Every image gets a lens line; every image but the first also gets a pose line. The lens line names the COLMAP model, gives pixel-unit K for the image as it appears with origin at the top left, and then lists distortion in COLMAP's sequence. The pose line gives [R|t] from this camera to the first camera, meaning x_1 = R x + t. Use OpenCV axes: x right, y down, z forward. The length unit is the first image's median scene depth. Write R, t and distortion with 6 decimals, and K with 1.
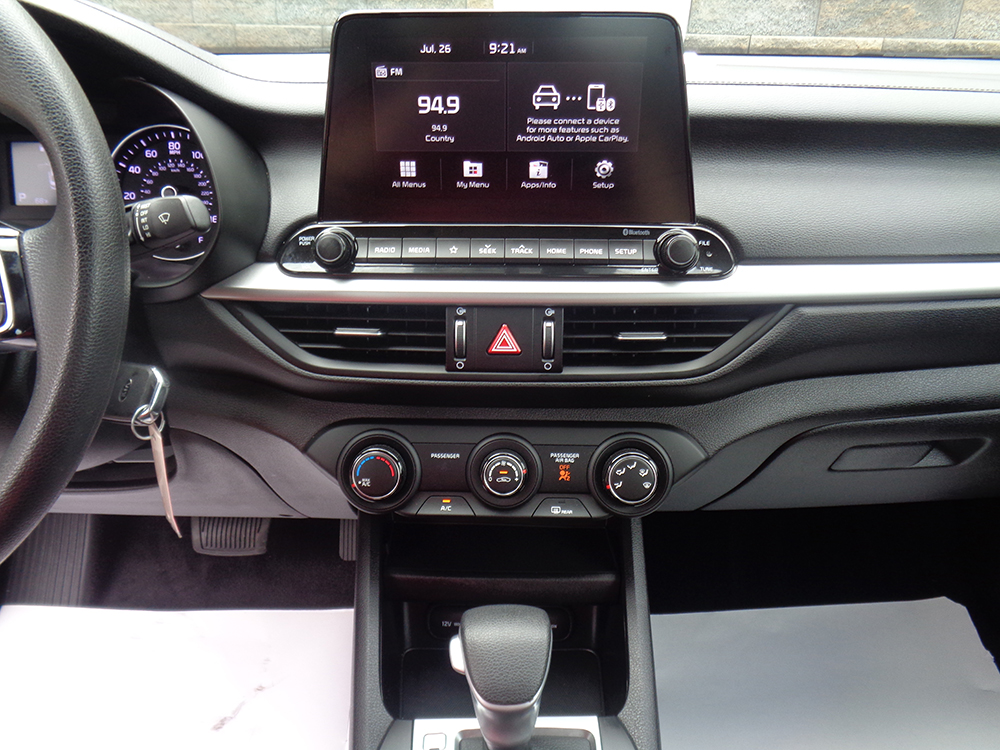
lens RADIAL K [[717.8, 0, 499.4], [0, 717.8, 509.1], [0, 0, 1]] dist [-0.011837, -0.002269]
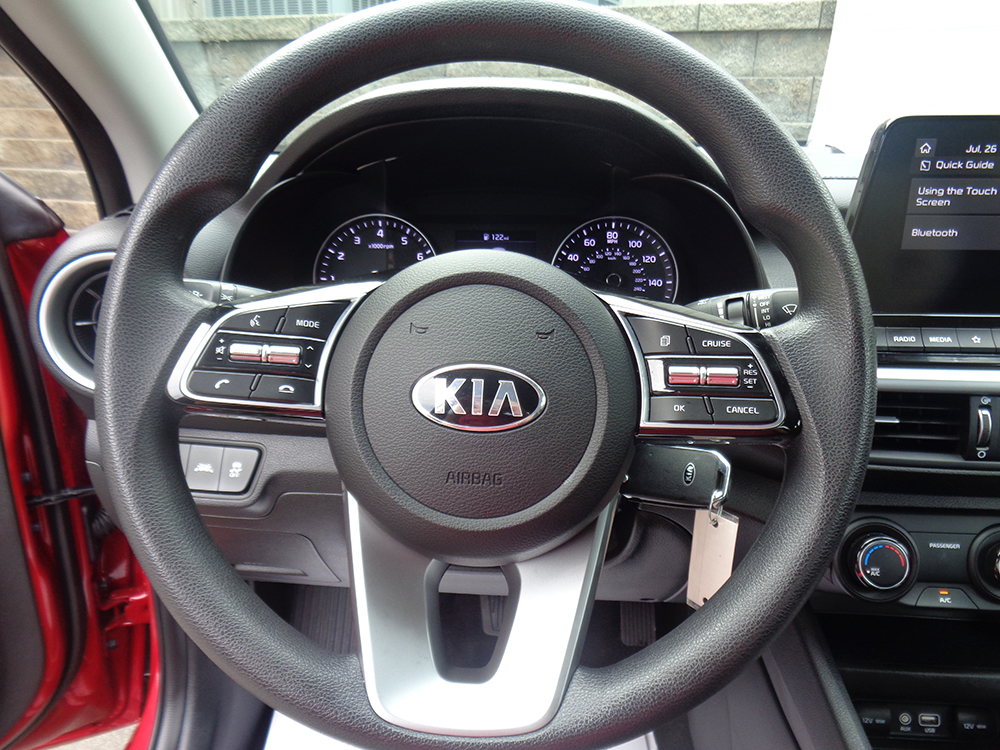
lens RADIAL K [[717.8, 0, 499.4], [0, 717.8, 509.1], [0, 0, 1]] dist [-0.011837, -0.002269]
pose [[0.999109, 0.018761, -0.037793, -0.570694], [-0.022576, 0.994403, -0.103214, -0.009030], [0.035645, 0.103975, 0.993941, 0.013874]]
